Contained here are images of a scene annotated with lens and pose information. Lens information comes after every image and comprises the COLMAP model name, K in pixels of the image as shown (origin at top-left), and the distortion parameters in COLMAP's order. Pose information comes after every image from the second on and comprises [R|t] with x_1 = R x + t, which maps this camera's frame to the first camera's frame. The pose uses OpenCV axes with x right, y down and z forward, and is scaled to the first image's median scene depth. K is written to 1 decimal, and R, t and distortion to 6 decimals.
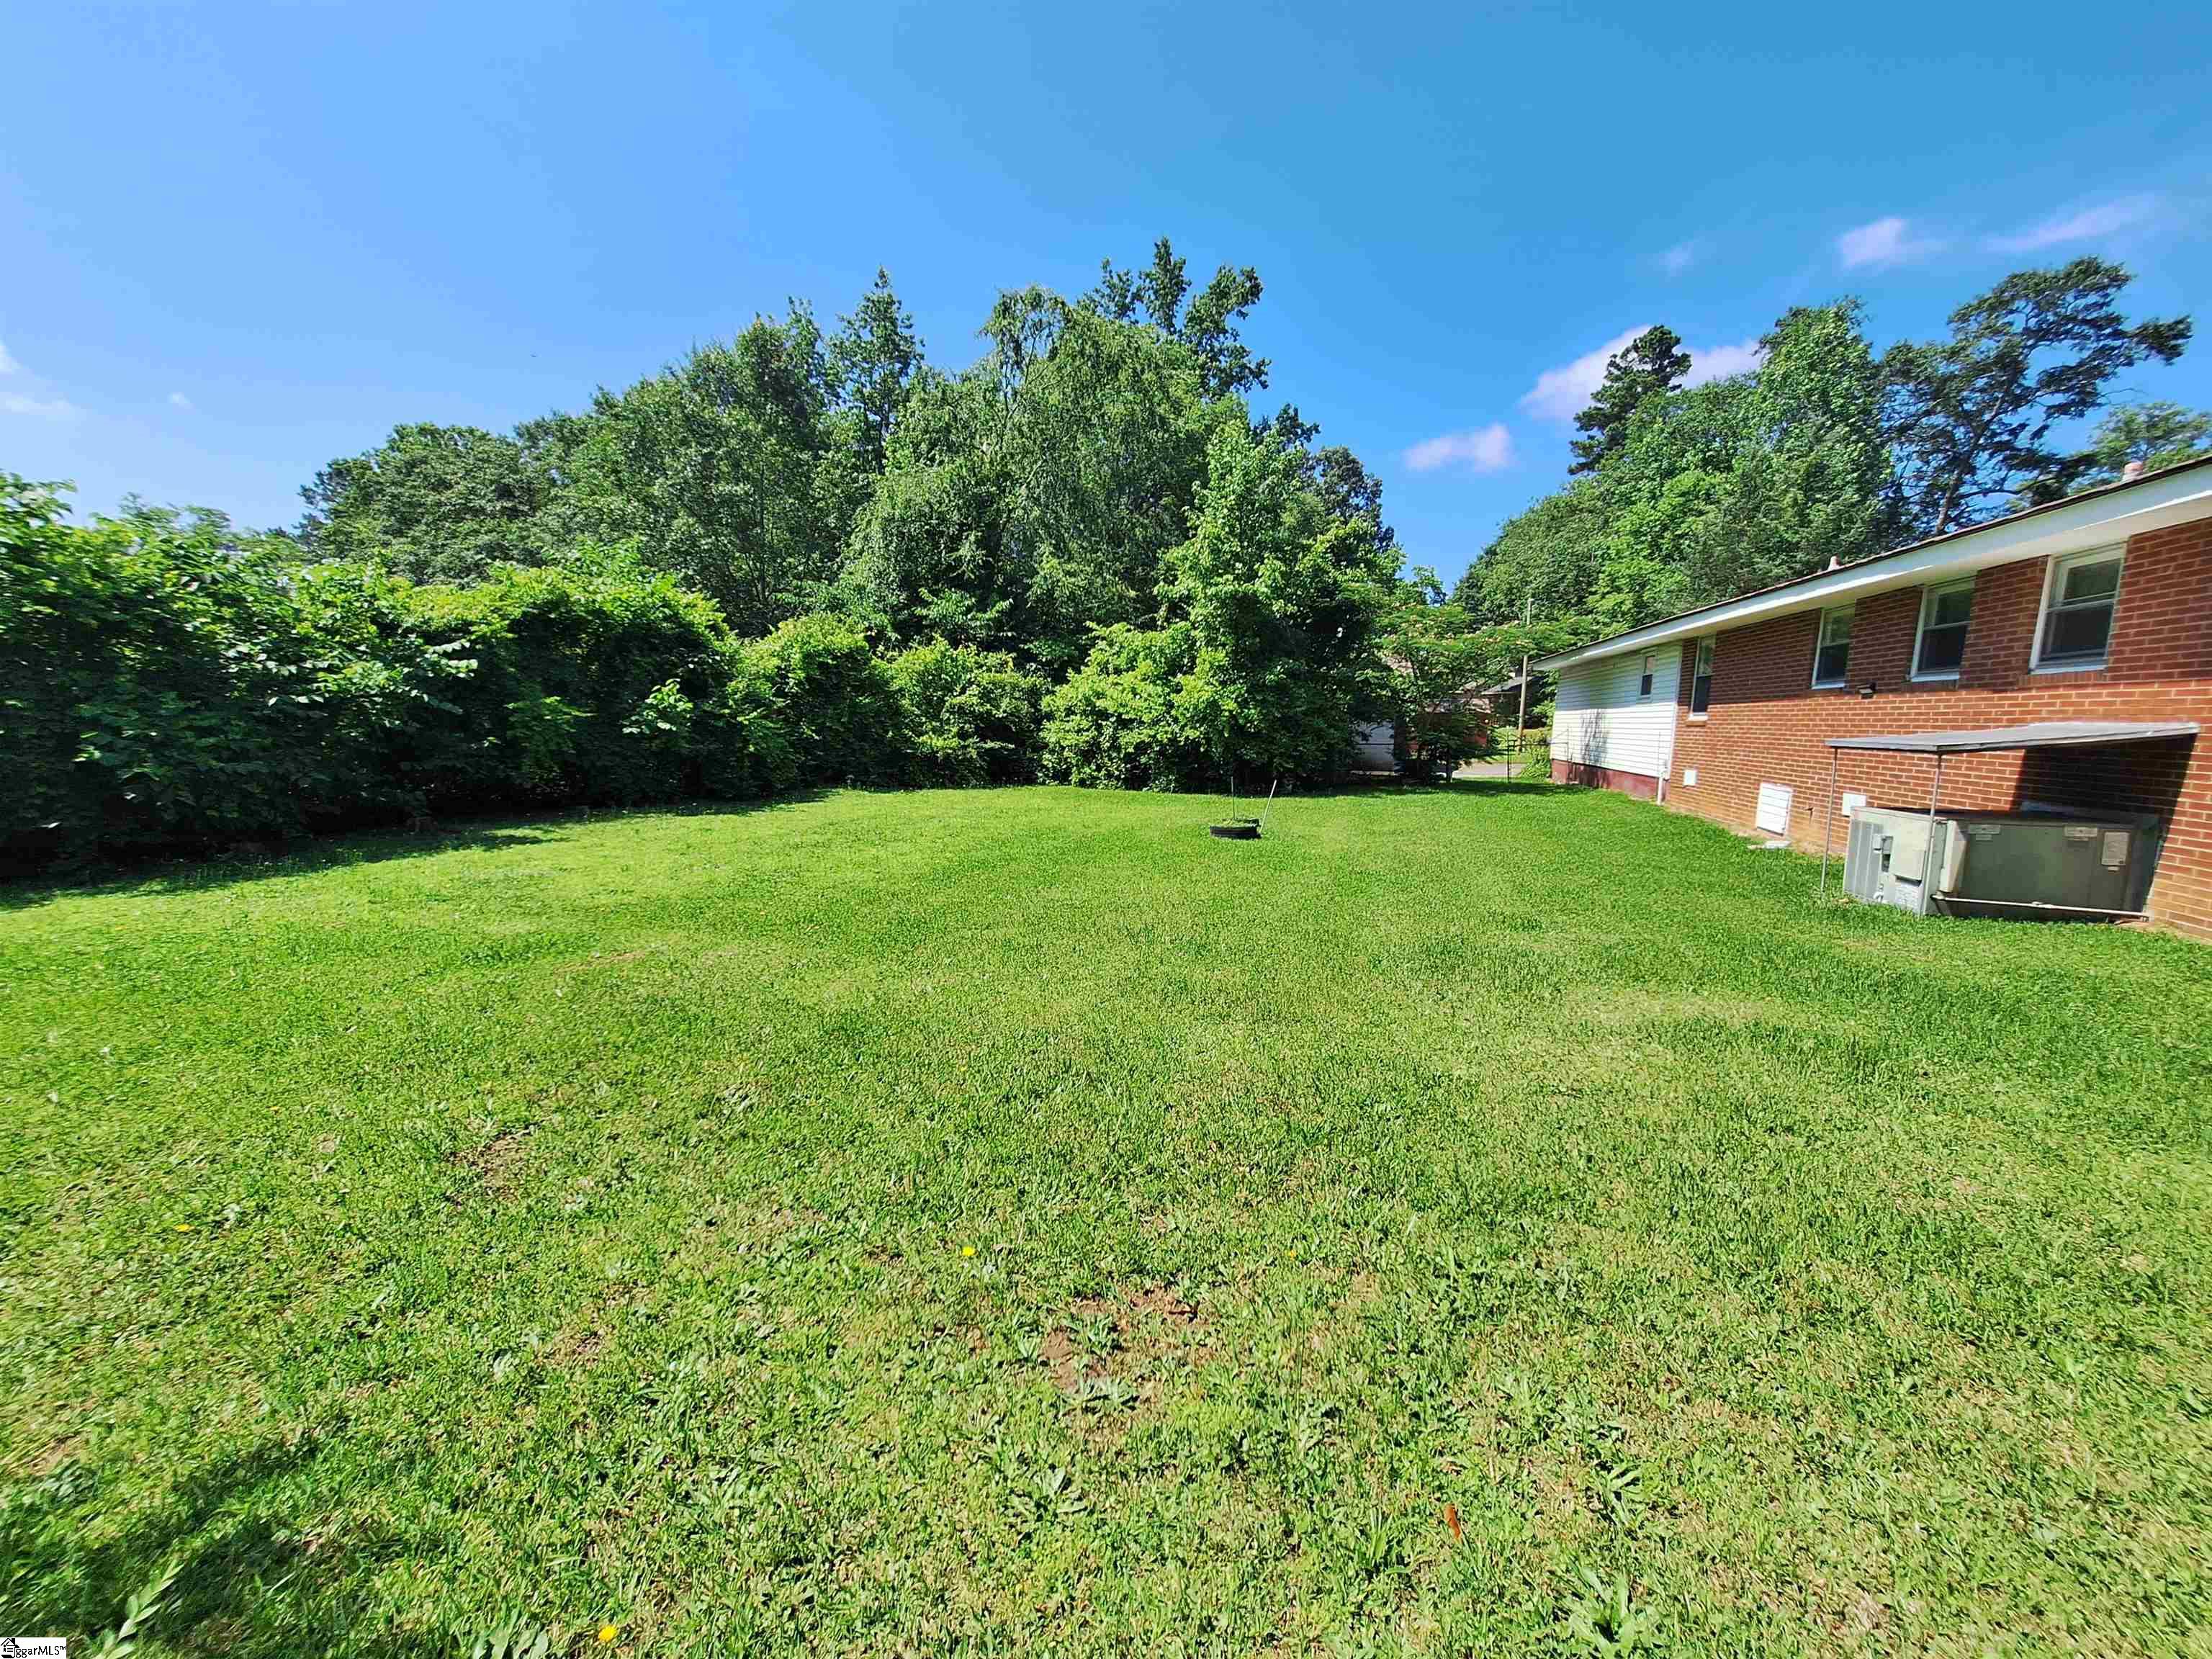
lens RADIAL K [[856.1, 0, 1106.0], [0, 856.1, 829.5], [0, 0, 1]] dist [0.000105, 0.000493]
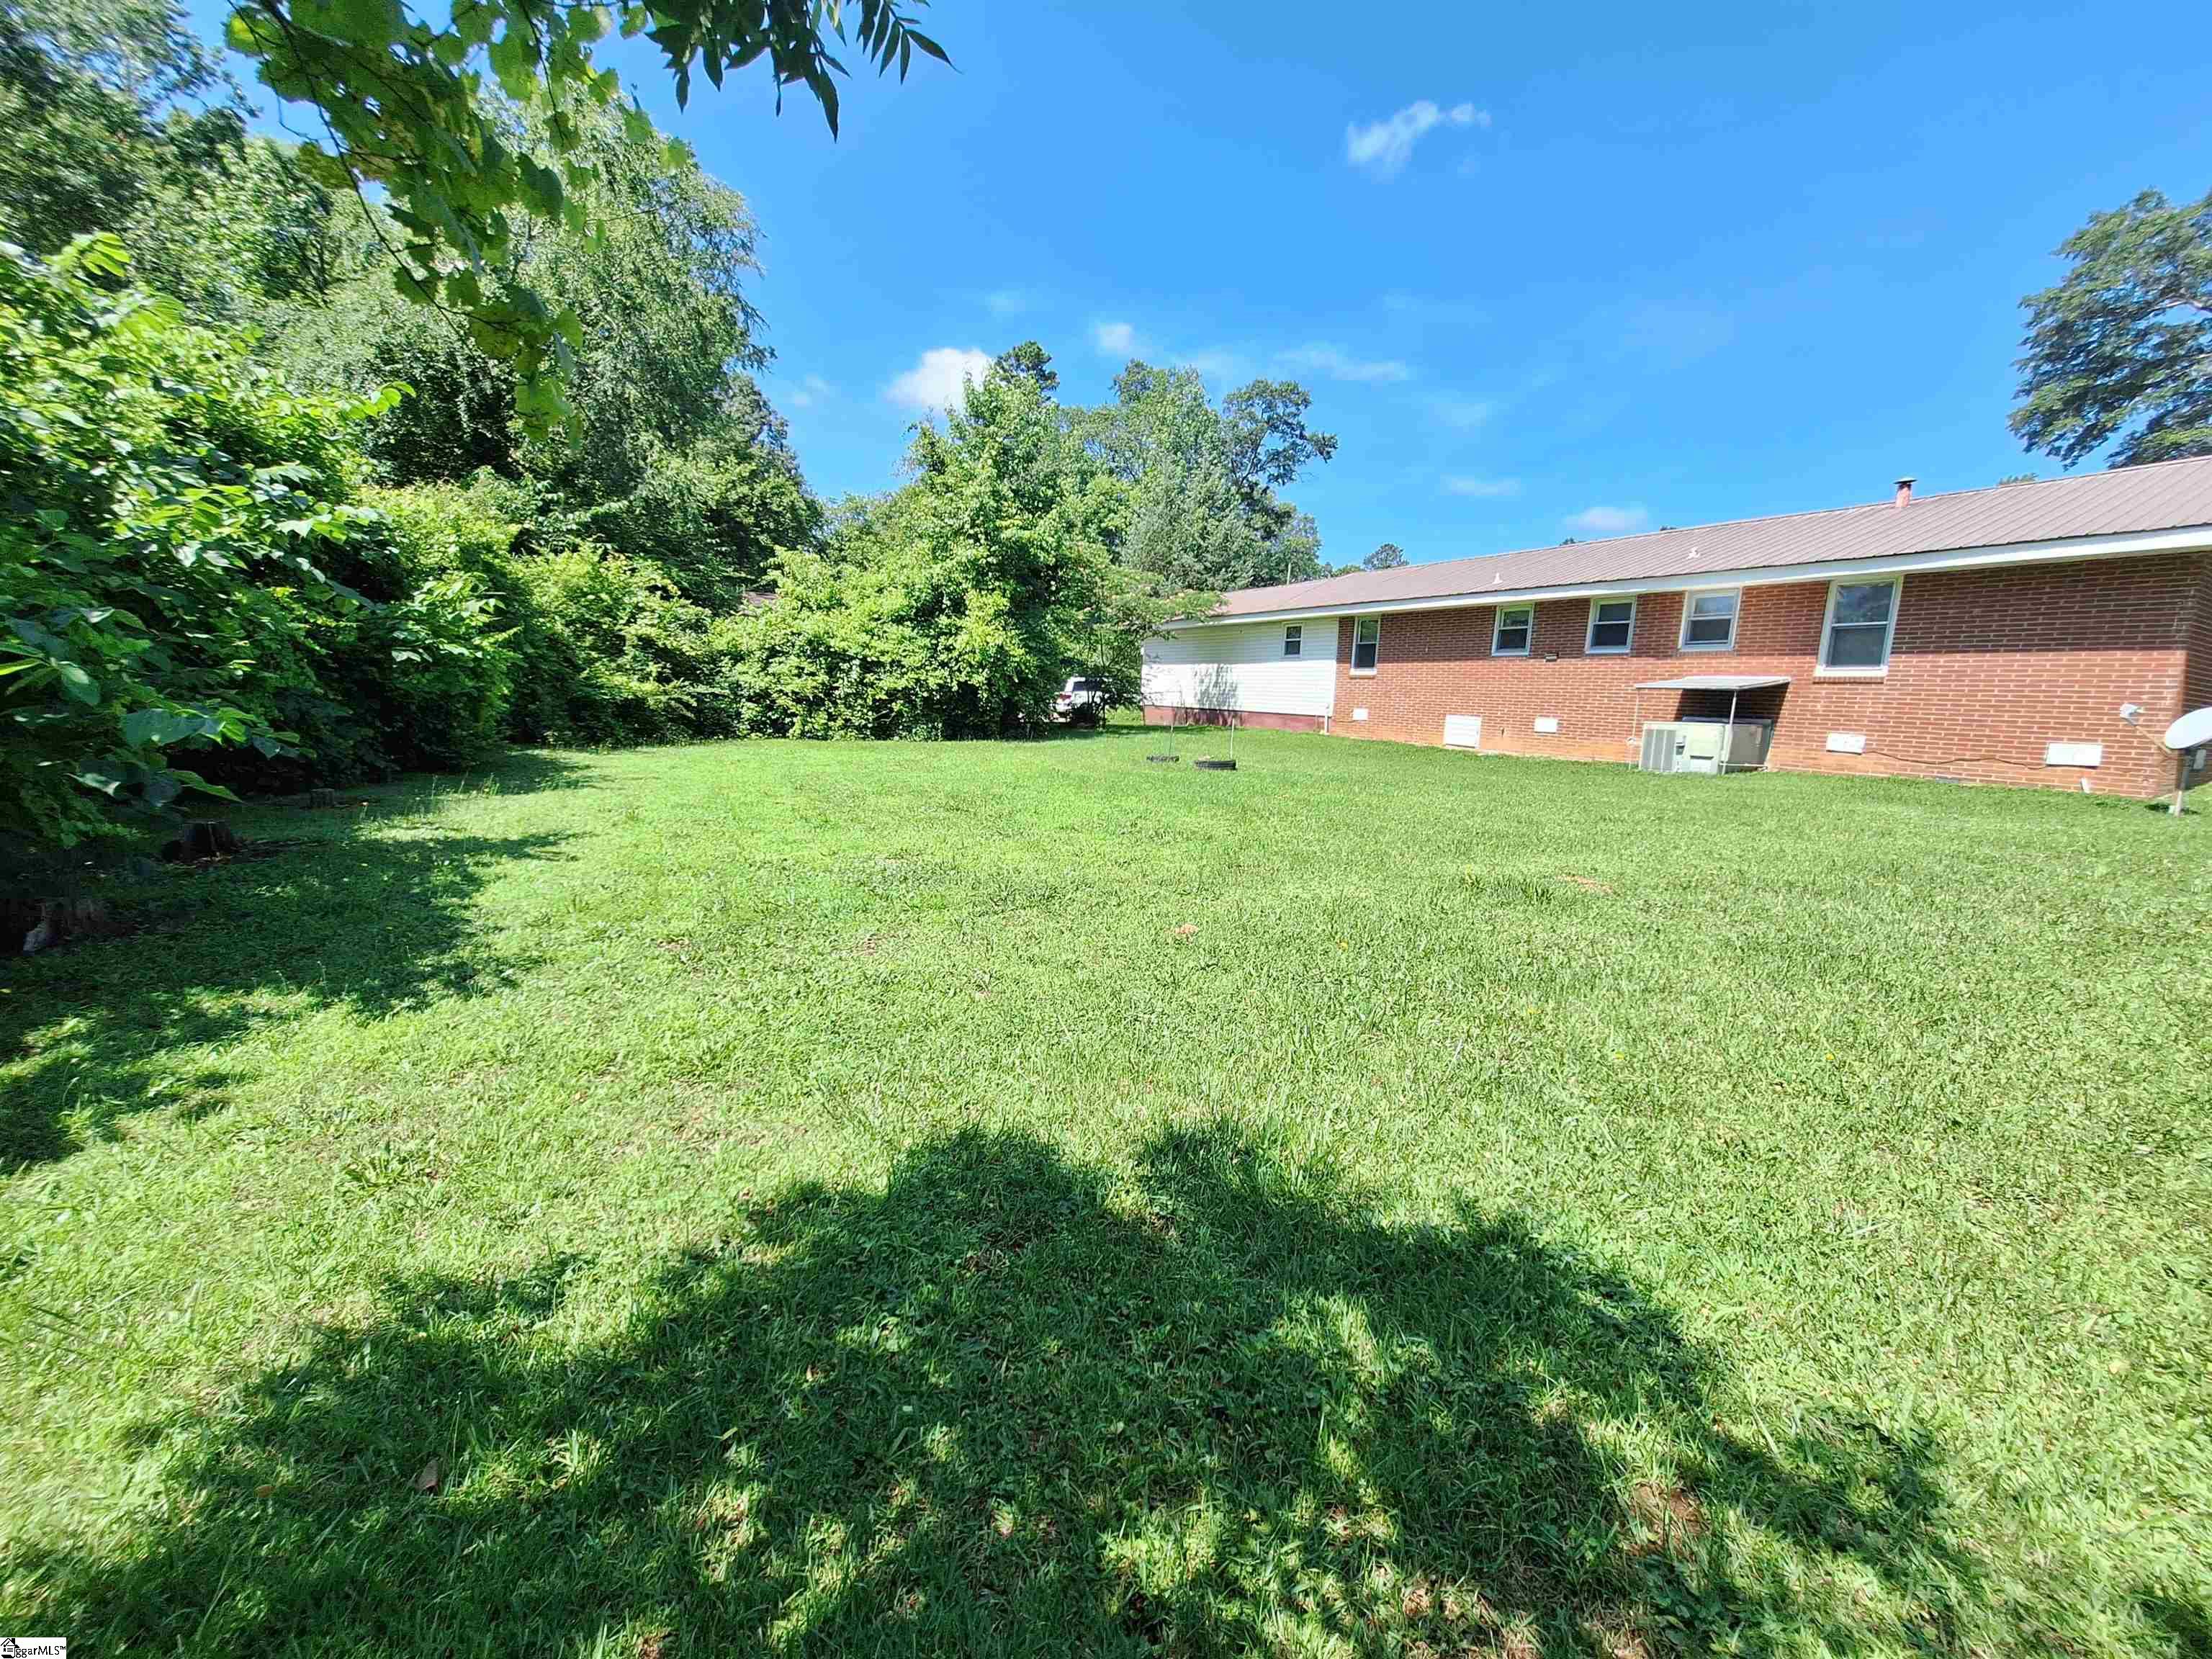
lens RADIAL K [[856.1, 0, 1106.0], [0, 856.1, 829.5], [0, 0, 1]] dist [0.000105, 0.000493]
pose [[0.720233, -0.104365, 0.685837, -0.429087], [0.068741, 0.994490, 0.079145, -0.007319], [-0.690318, -0.009858, 0.723439, 0.168025]]
